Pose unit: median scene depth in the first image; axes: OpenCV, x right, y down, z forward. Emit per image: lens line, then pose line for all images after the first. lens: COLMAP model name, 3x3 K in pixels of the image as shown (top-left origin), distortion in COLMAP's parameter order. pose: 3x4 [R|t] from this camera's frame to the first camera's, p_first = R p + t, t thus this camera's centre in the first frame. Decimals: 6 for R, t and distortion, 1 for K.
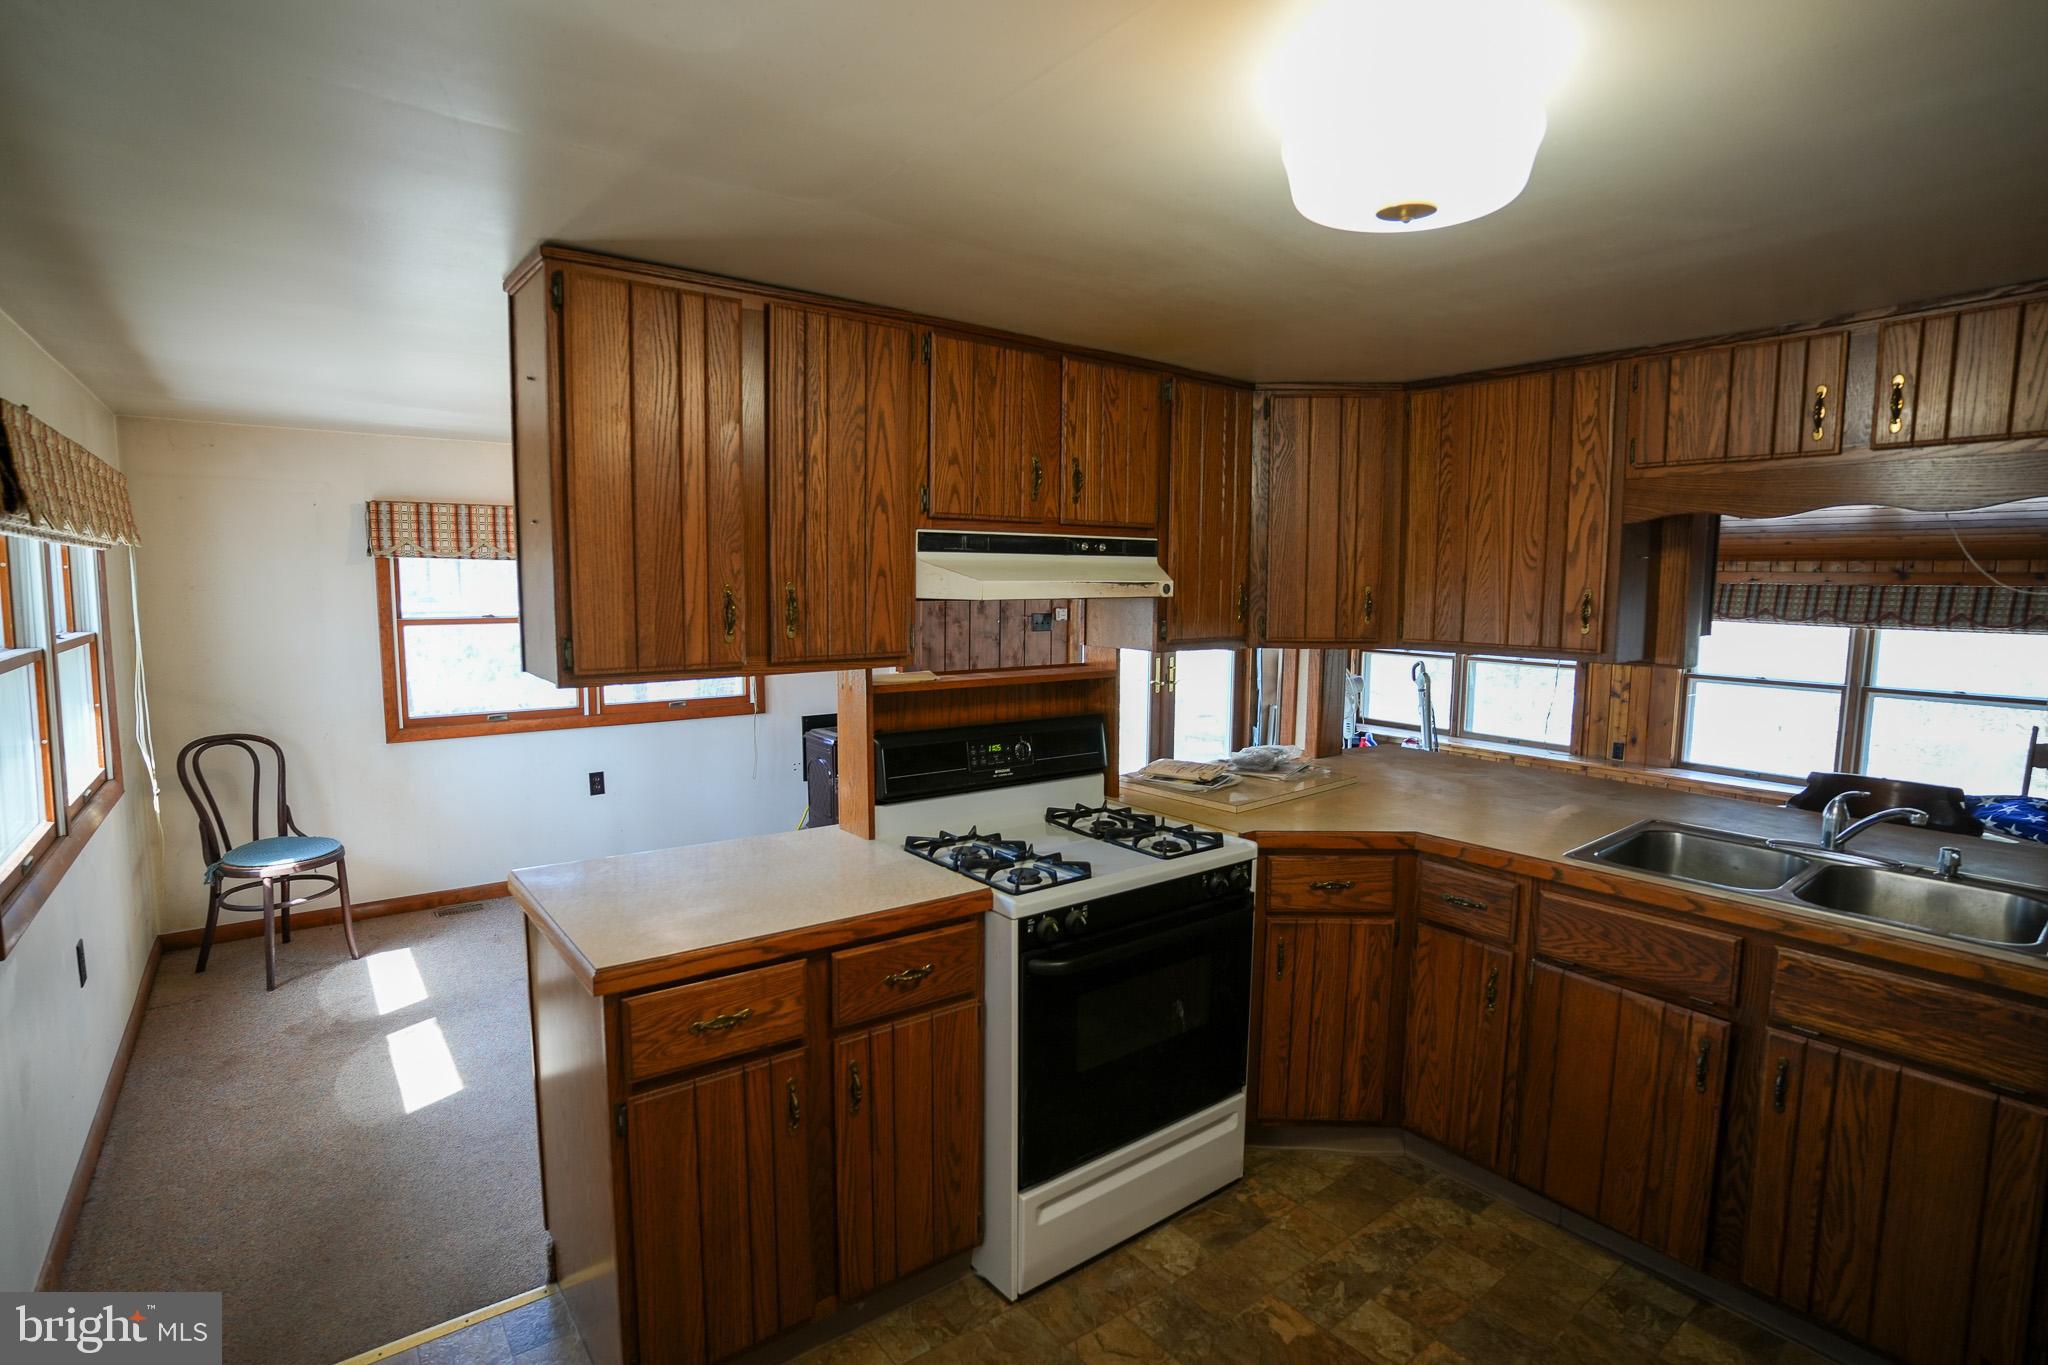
lens RADIAL K [[999.4, 0, 1028.6], [0, 999.4, 690.6], [0, 0, 1]] dist [-0.077666, 0.034589]
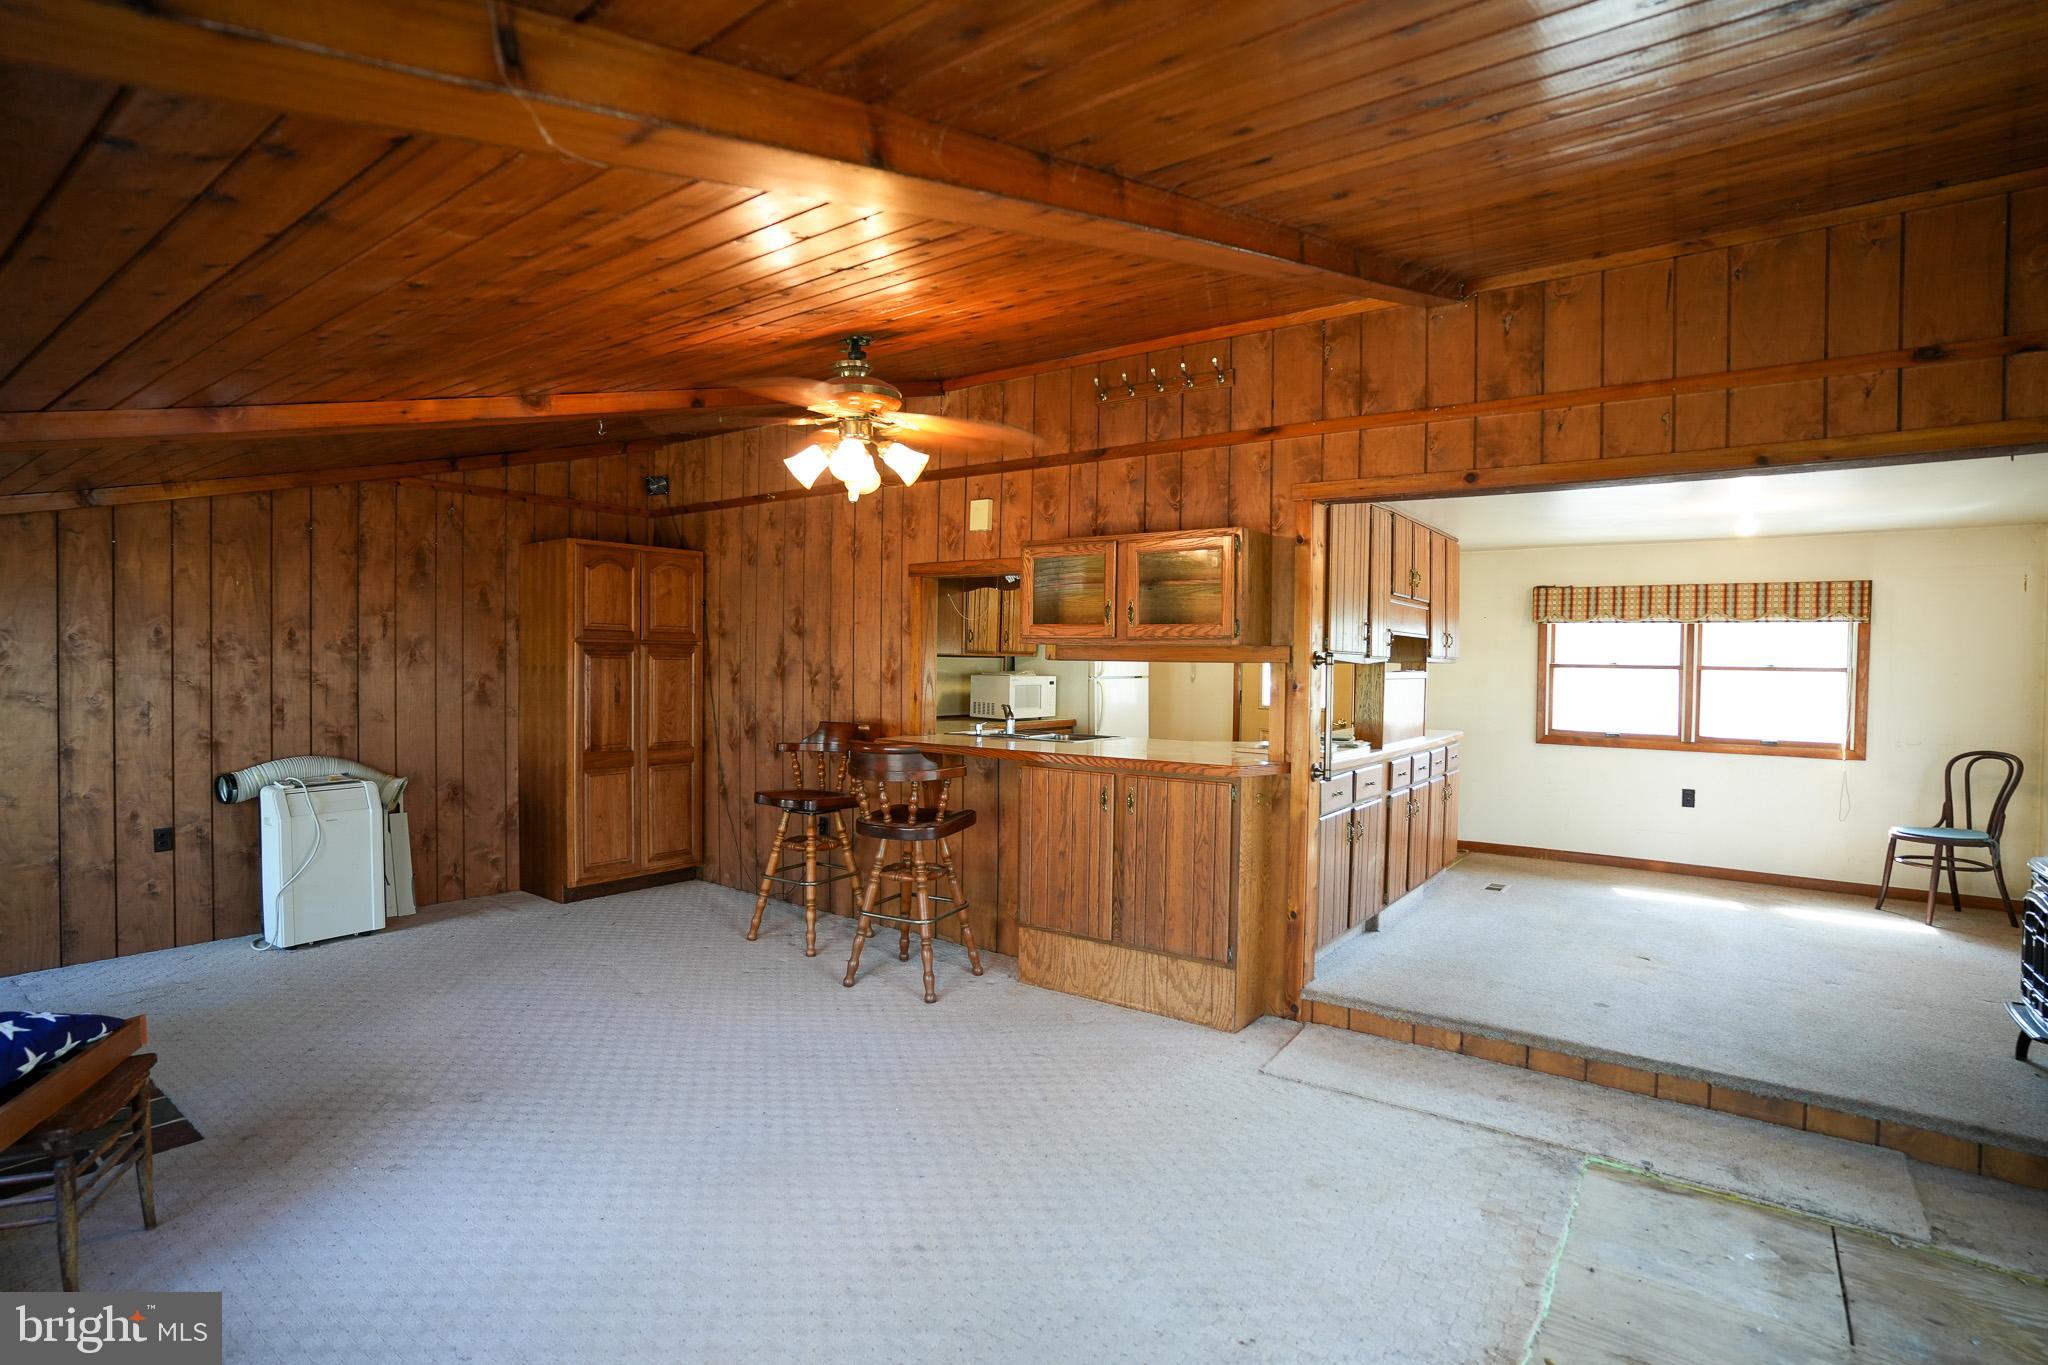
lens RADIAL K [[999.4, 0, 1023.3], [0, 999.4, 680.1], [0, 0, 1]] dist [-0.077666, 0.034589]
pose [[-0.963902, -0.018097, -0.265642, 1.288956], [-0.053517, 0.990495, 0.126712, -0.230803], [0.260824, 0.136354, -0.955708, 2.897546]]
